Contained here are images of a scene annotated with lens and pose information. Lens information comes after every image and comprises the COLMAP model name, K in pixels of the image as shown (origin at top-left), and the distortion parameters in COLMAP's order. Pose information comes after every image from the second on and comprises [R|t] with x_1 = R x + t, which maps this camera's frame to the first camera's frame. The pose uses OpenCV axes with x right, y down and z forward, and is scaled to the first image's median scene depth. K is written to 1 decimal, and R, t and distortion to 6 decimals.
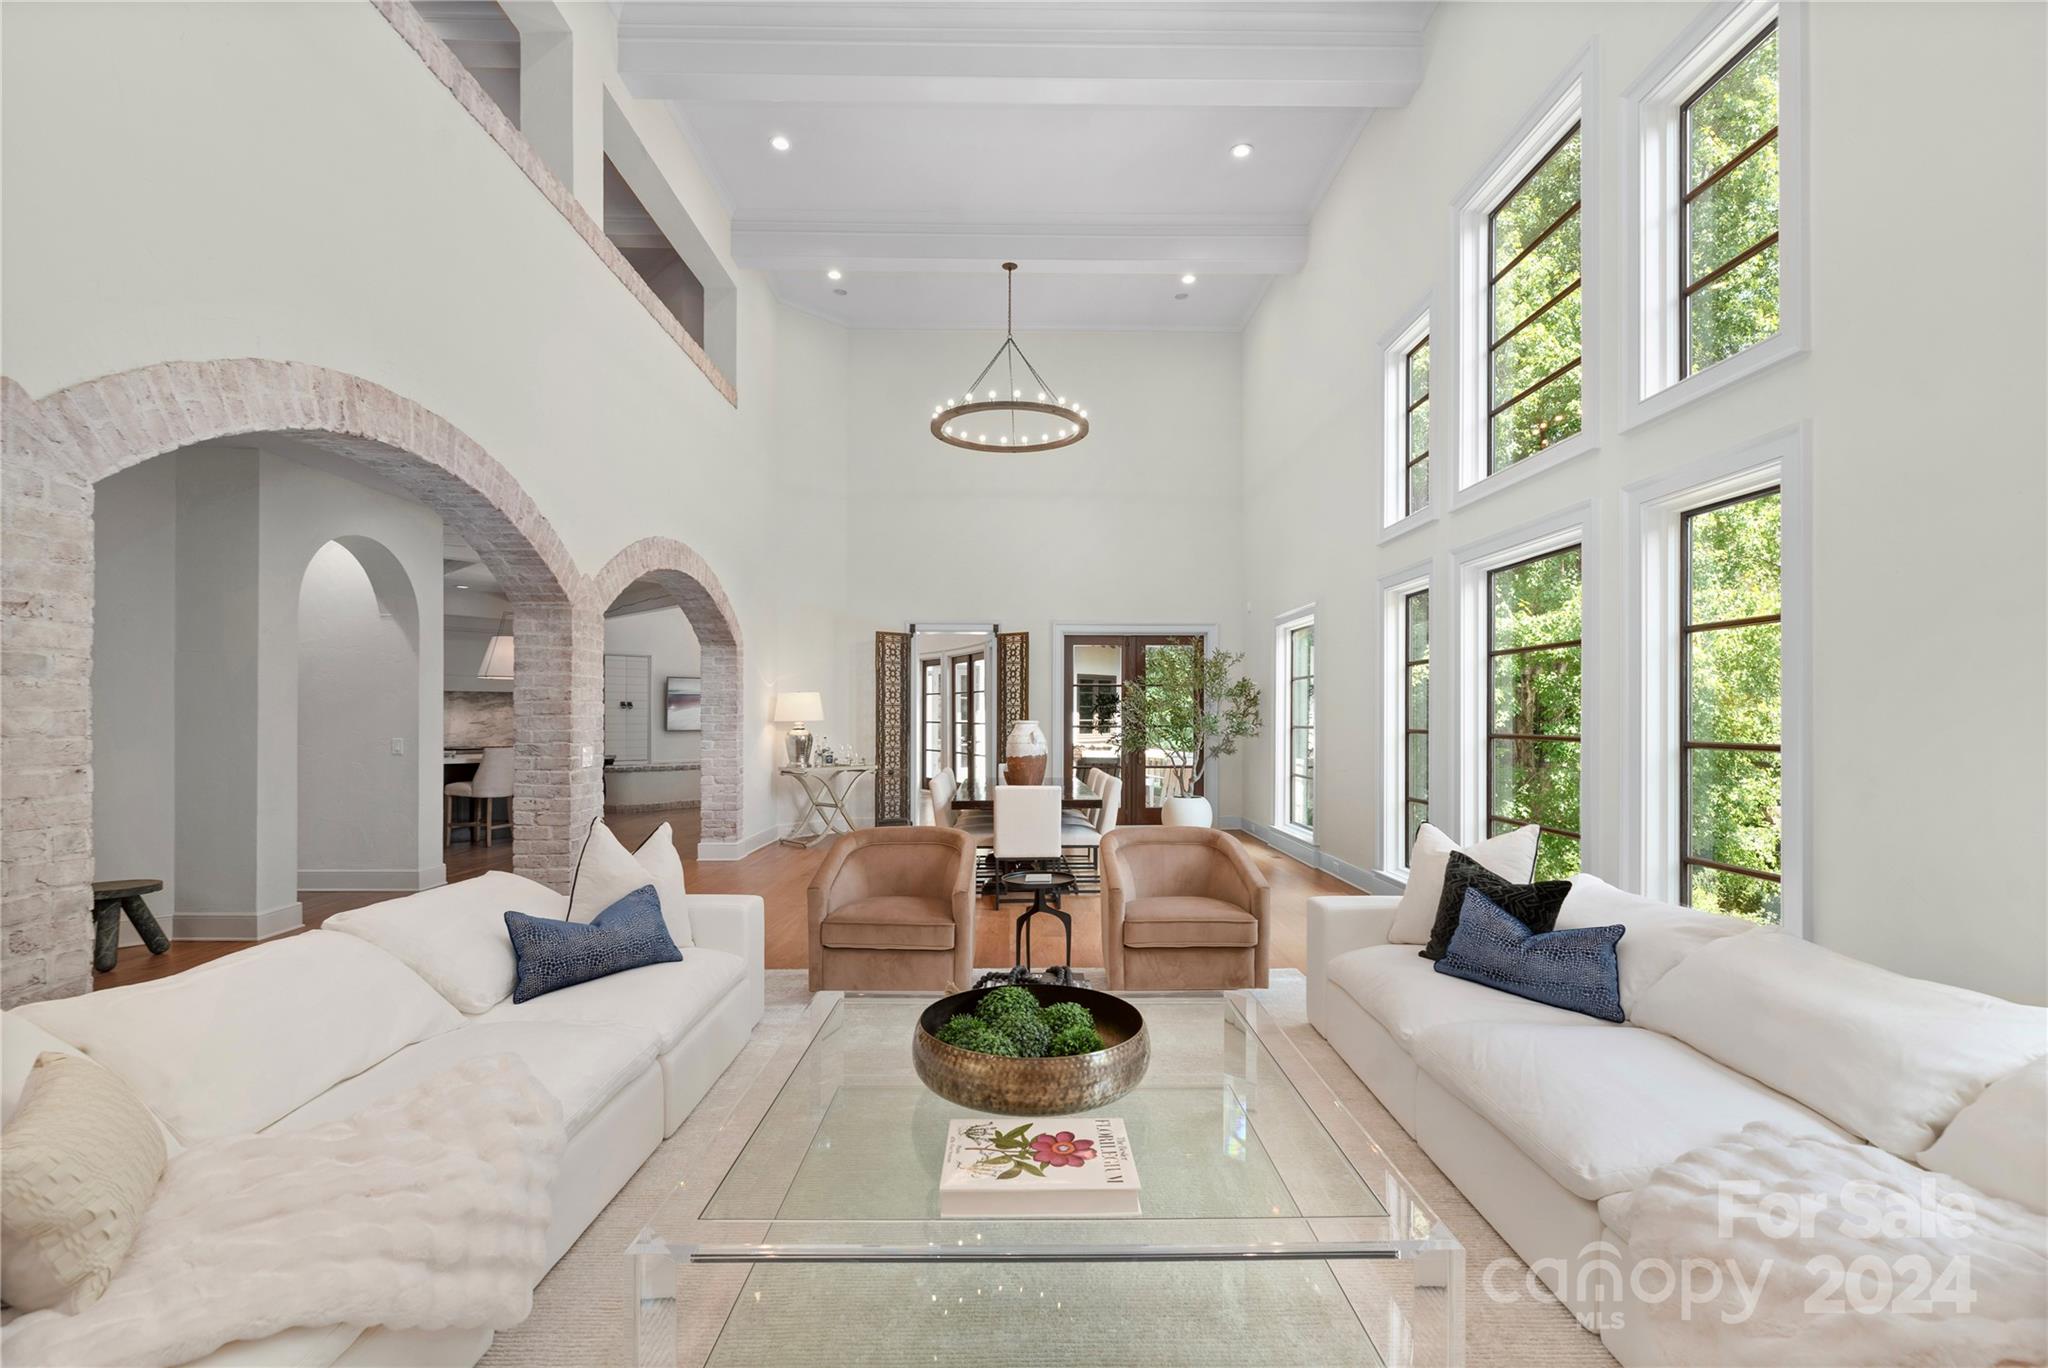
lens RADIAL K [[896.2, 0, 1035.3], [0, 896.2, 714.2], [0, 0, 1]] dist [0.000052, -0.000082]
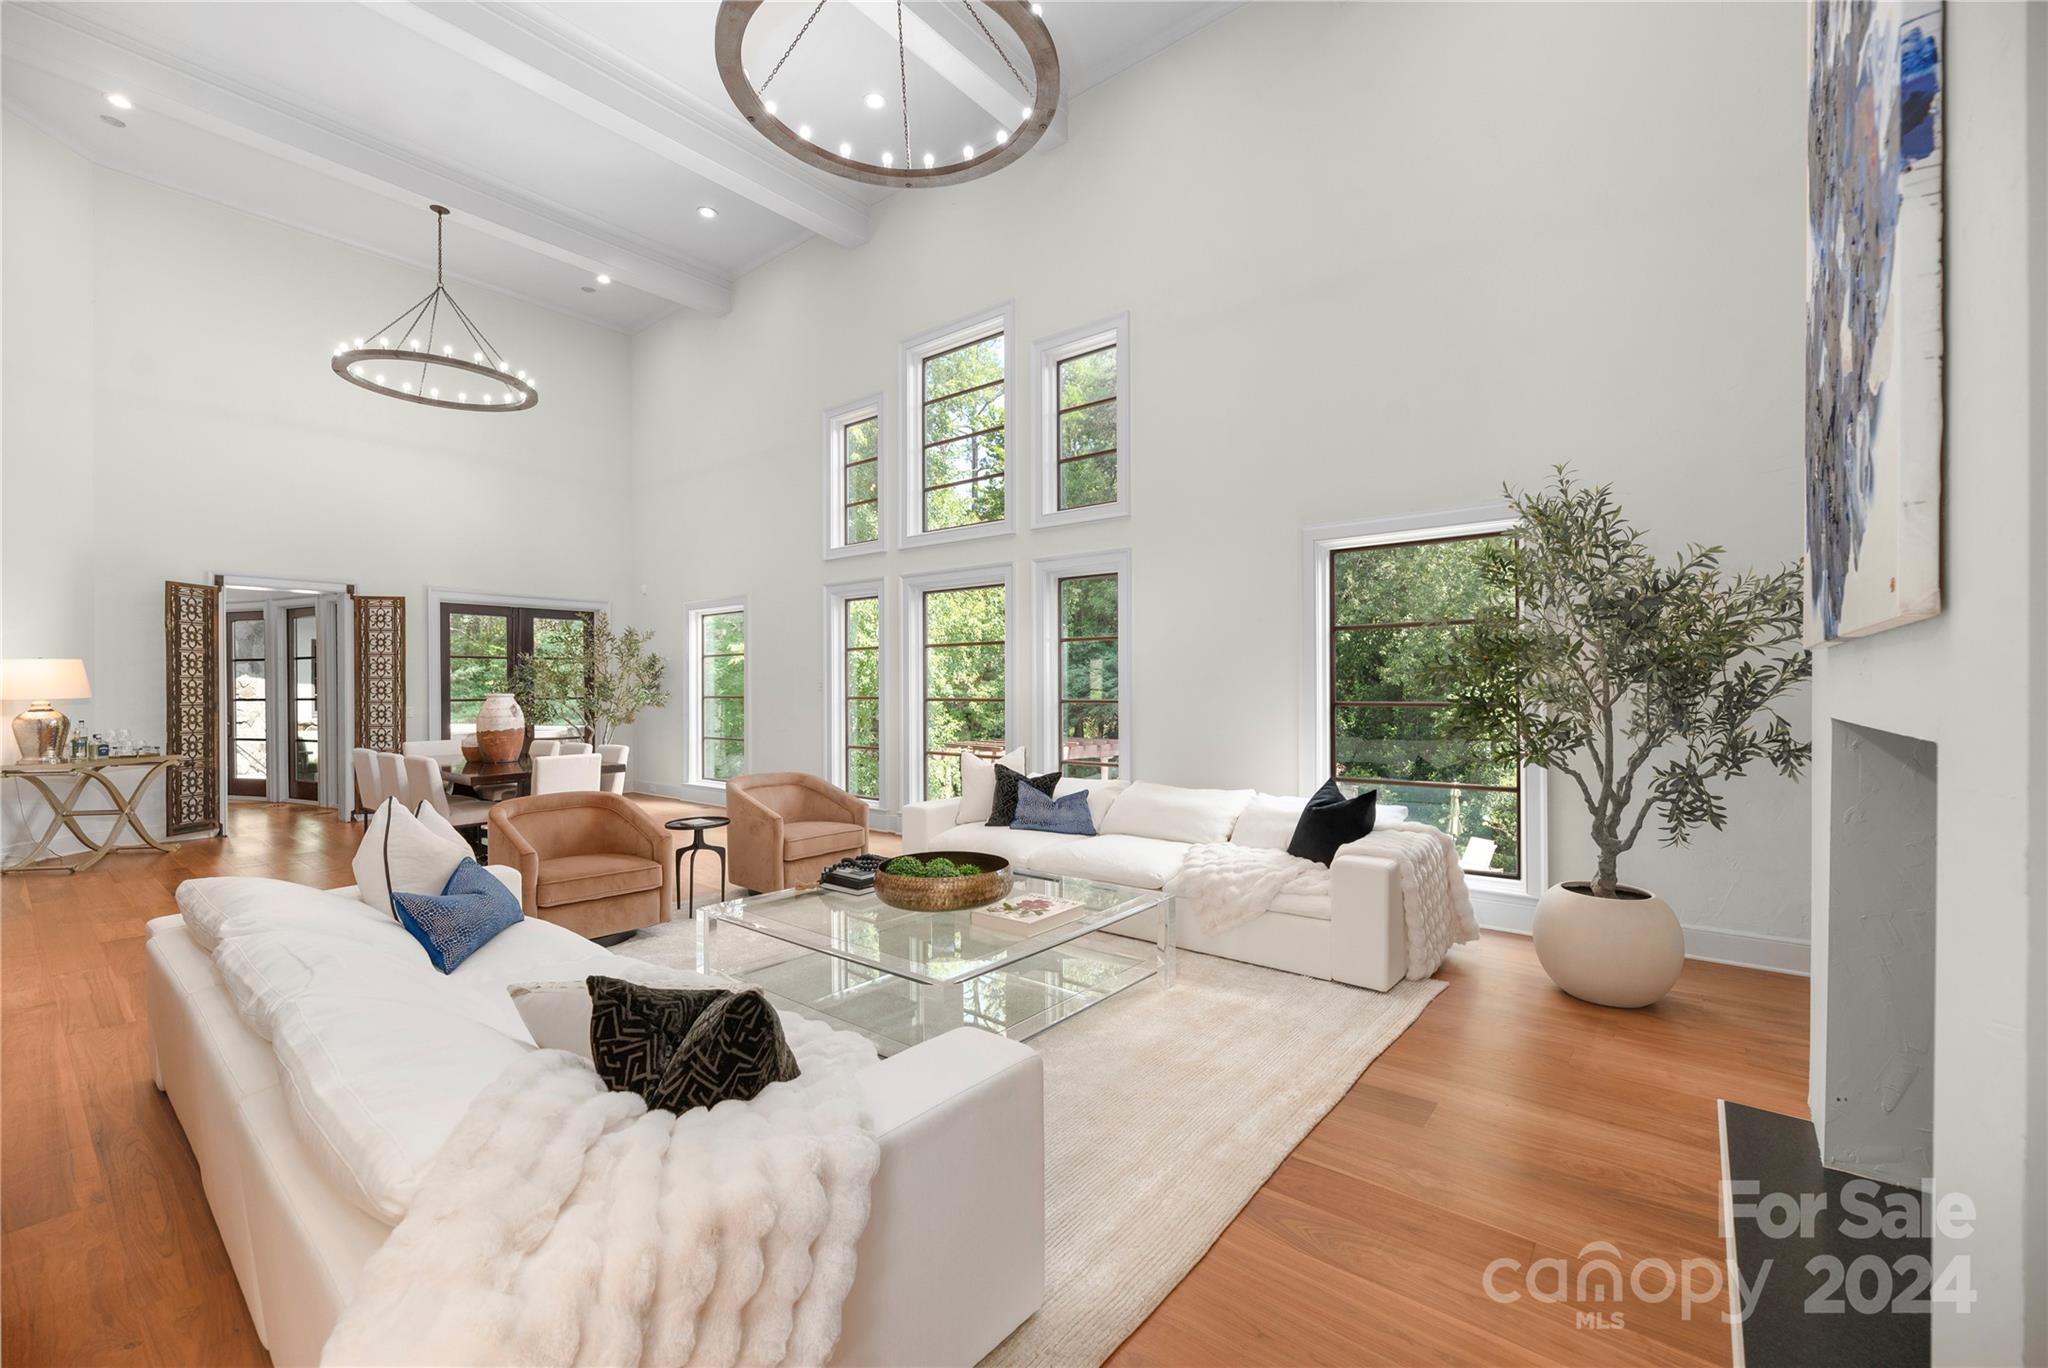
lens RADIAL K [[841.3, 0, 1030.5], [0, 841.3, 696.8], [0, 0, 1]] dist [0.002172, 0.000042]
pose [[0.642460, -0.014048, 0.766191, -0.278634], [0.004476, 0.999884, 0.014579, -0.000443], [-0.766306, -0.005937, 0.642448, -0.037092]]
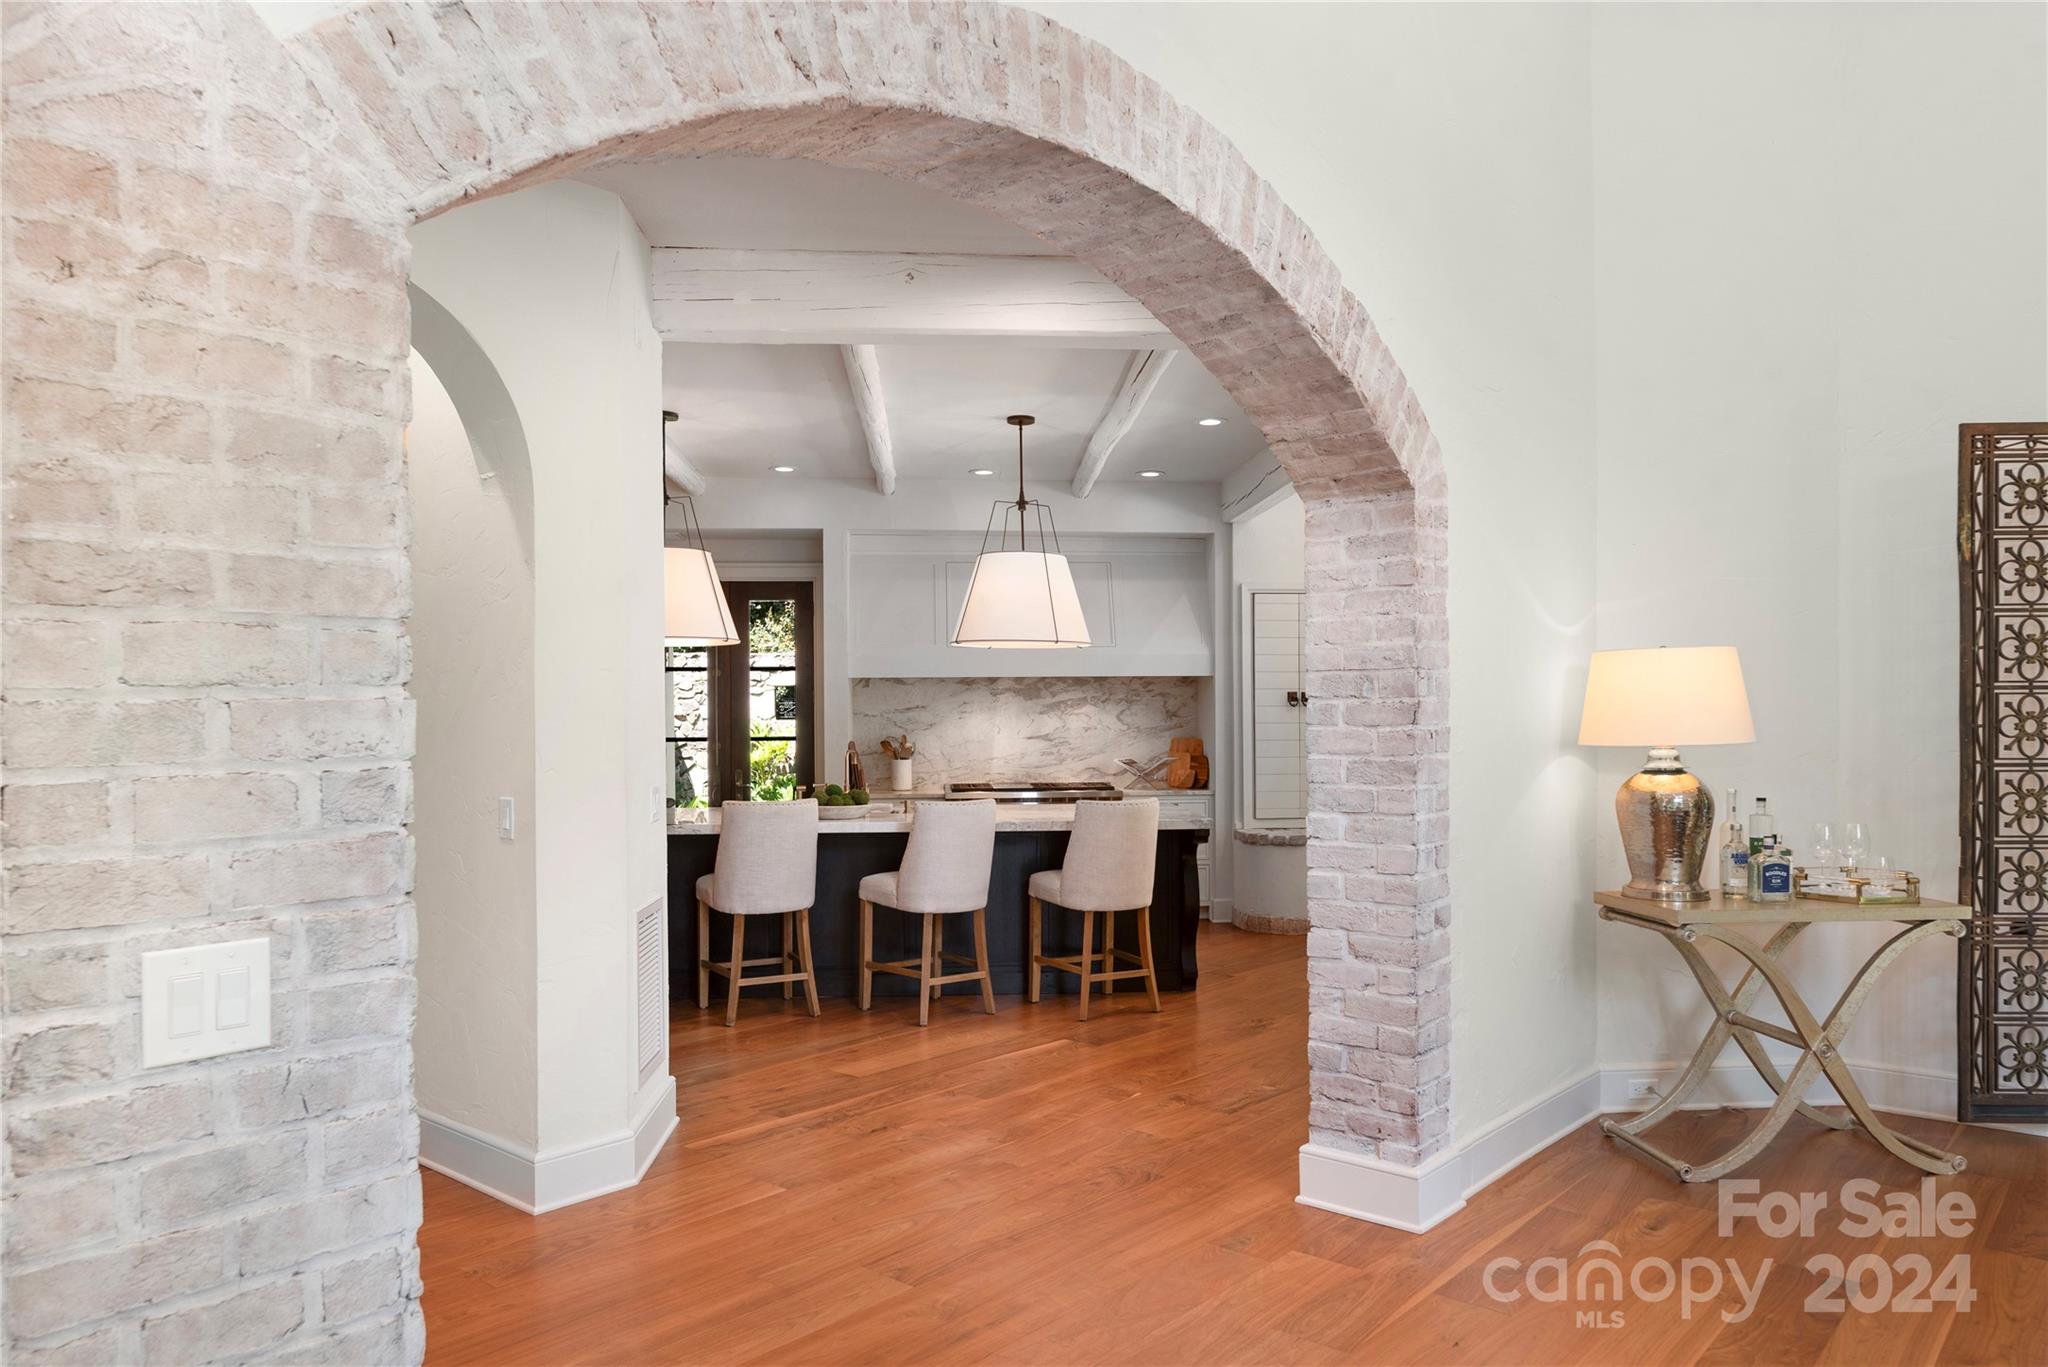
lens RADIAL K [[1389.8, 0, 1025.4], [0, 1389.8, 725.2], [0, 0, 1]] dist [-0.001183, 0.000897]
pose [[0.741887, -0.001829, -0.670522, -0.111800], [0.008522, 0.999941, 0.006701, -0.003807], [0.670471, -0.010686, 0.741859, 0.518768]]
